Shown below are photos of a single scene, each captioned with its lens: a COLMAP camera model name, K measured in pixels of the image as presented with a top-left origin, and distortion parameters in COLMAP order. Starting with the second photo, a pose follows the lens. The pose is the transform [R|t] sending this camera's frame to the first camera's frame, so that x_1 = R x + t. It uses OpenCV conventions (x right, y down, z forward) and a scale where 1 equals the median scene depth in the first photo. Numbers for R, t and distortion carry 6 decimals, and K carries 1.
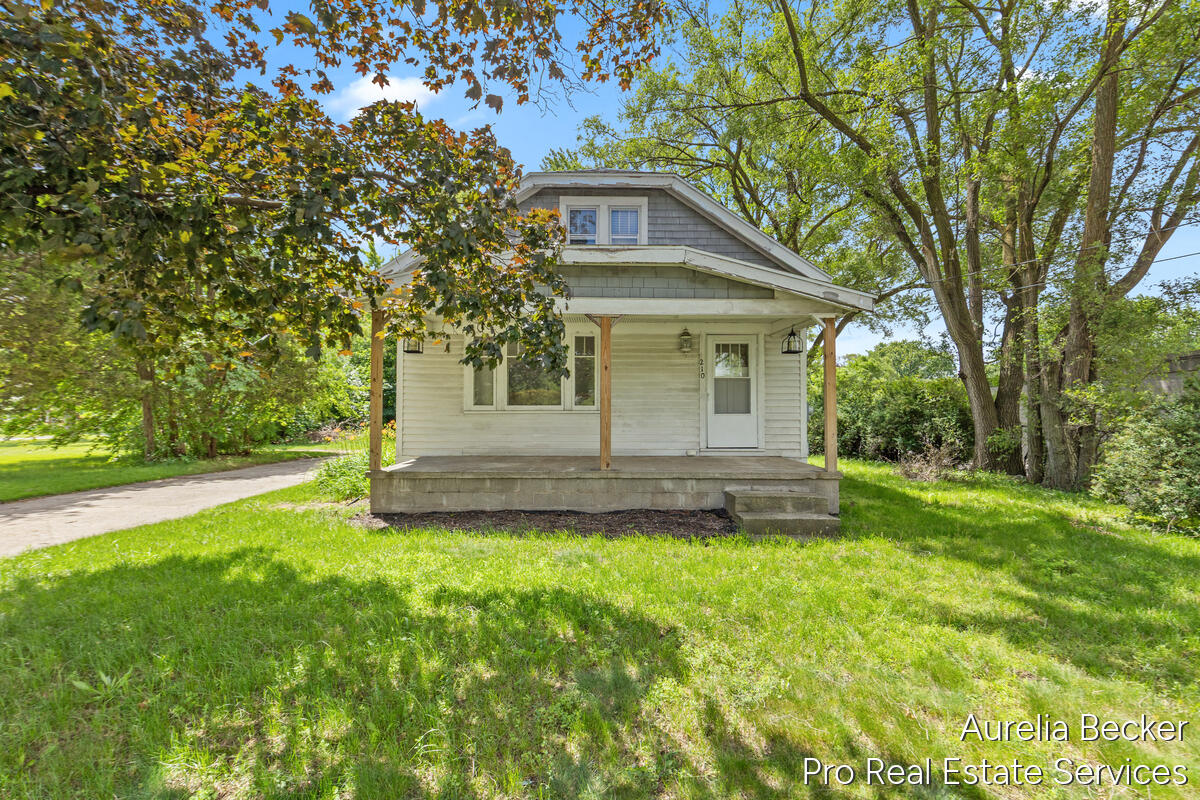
lens RADIAL K [[611.9, 0, 599.4], [0, 611.9, 397.3], [0, 0, 1]] dist [-0.004916, -0.000255]
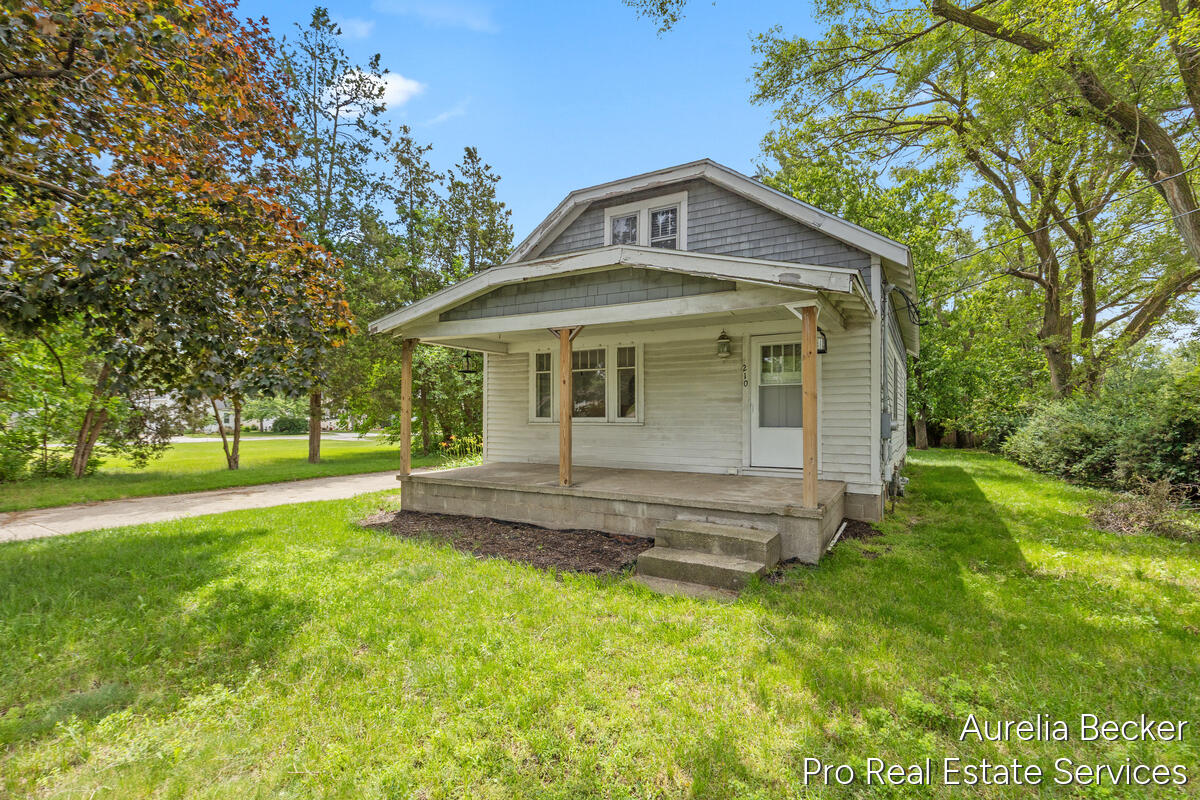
lens RADIAL K [[559.4, 0, 600.0], [0, 559.4, 408.0], [0, 0, 1]] dist [0.004005, 0.000600]
pose [[0.851982, -0.006573, -0.523530, 0.411110], [0.013673, 0.999860, 0.009697, -0.010983], [0.523393, -0.015420, 0.851952, 0.211087]]
